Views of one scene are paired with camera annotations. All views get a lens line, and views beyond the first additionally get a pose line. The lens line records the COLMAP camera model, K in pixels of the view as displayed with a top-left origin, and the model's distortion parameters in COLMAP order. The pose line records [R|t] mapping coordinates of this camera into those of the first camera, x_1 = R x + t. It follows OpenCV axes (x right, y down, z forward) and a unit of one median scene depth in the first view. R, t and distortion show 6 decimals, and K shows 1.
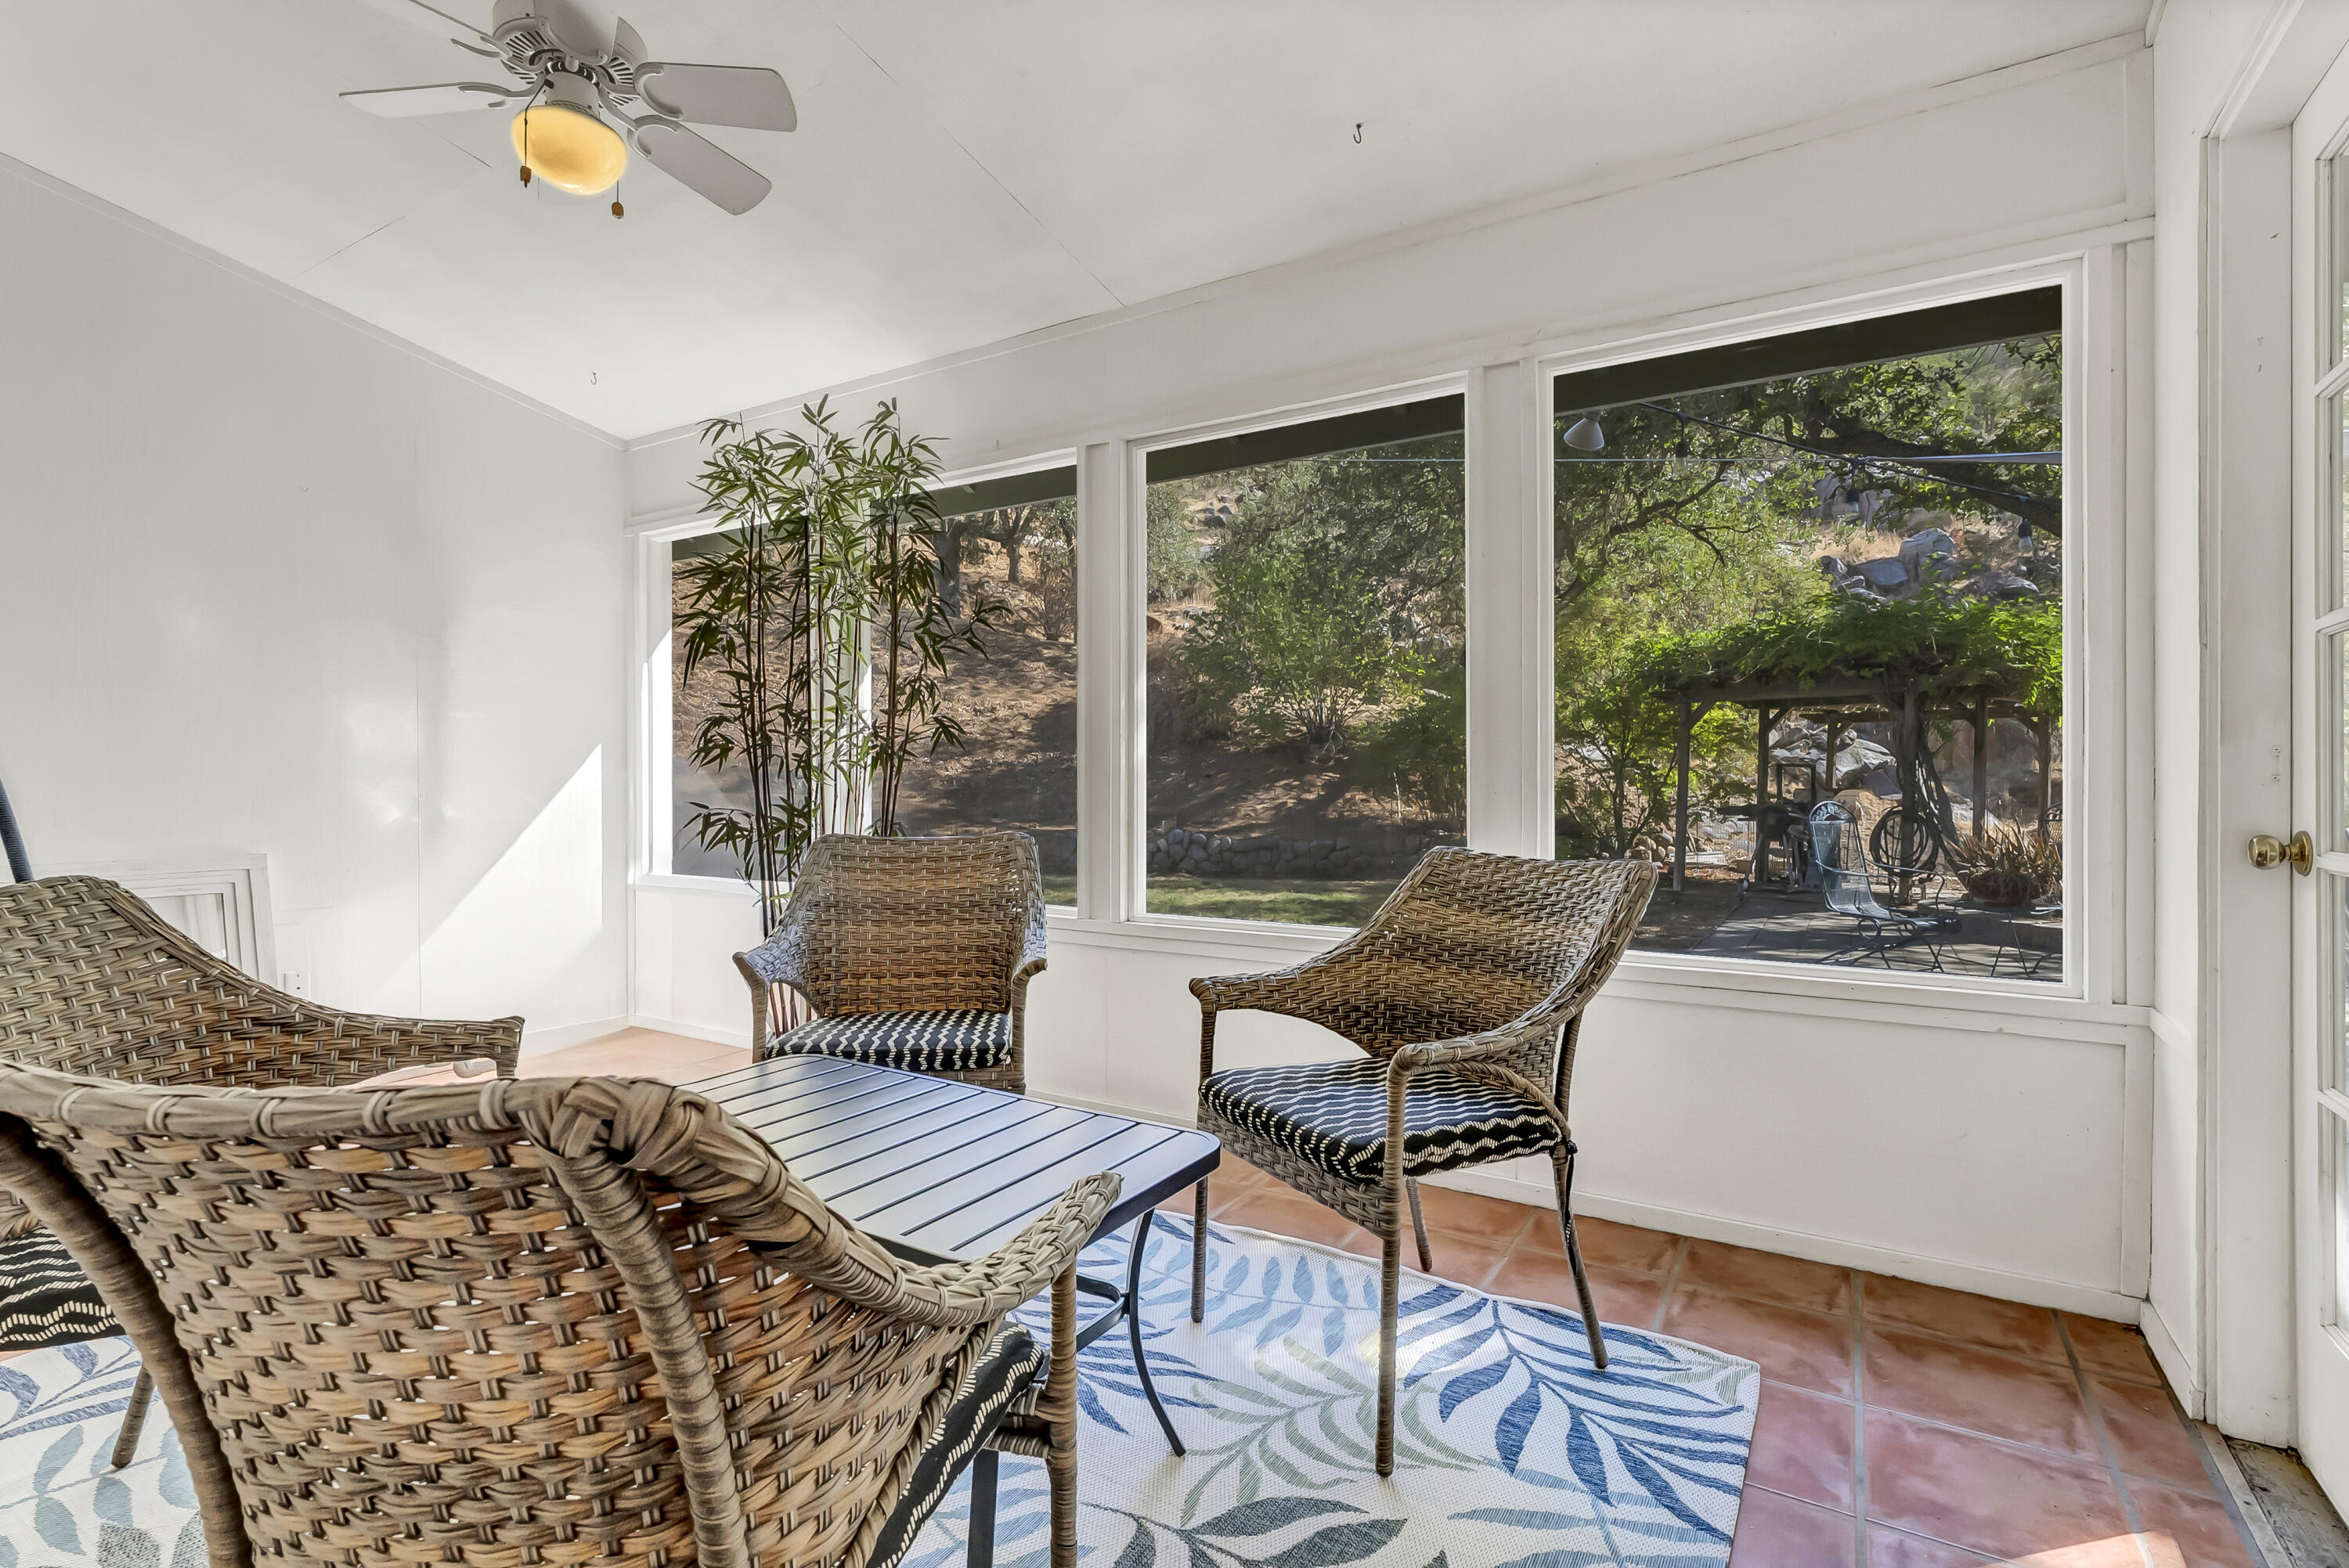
lens RADIAL K [[1095.7, 0, 1176.8], [0, 1095.7, 782.0], [0, 0, 1]] dist [-0.005952, 0.001618]
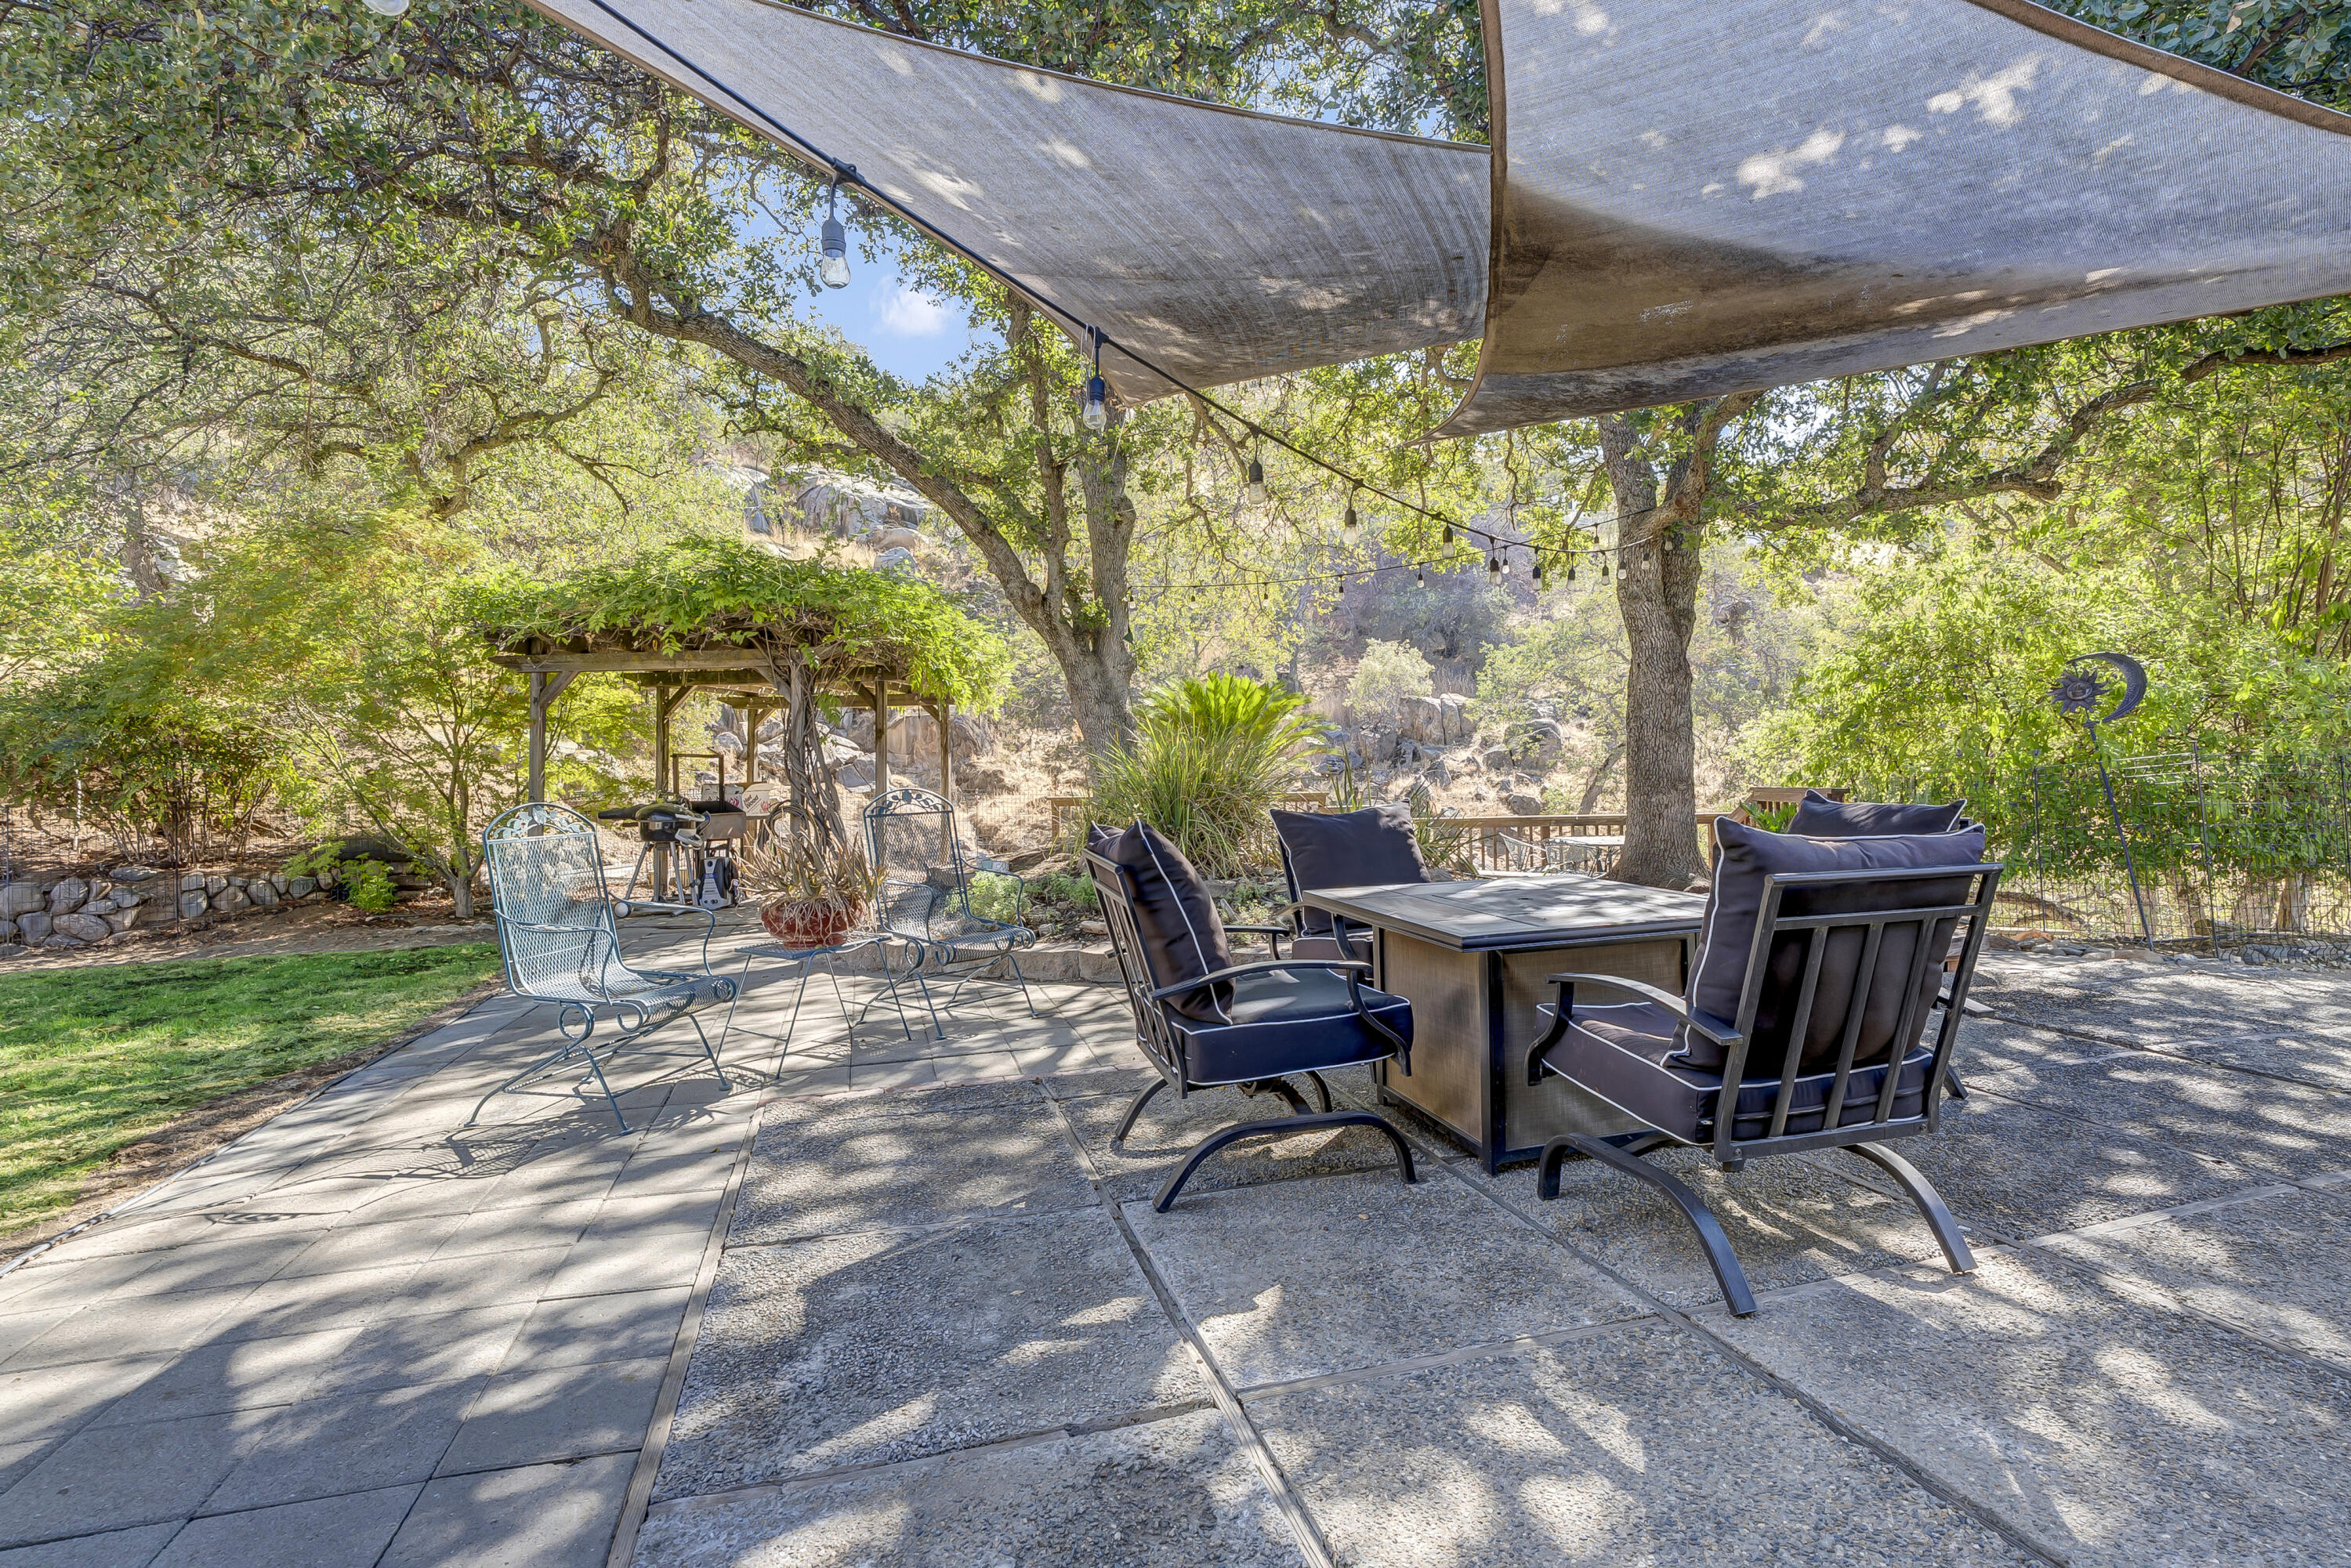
lens RADIAL K [[1096.7, 0, 1175.6], [0, 1096.7, 778.8], [0, 0, 1]] dist [-0.005952, 0.001618]
pose [[0.671202, -0.020518, 0.740990, 0.237926], [0.021301, 0.999738, 0.008388, 0.003925], [-0.740968, 0.010154, 0.671463, 0.214045]]
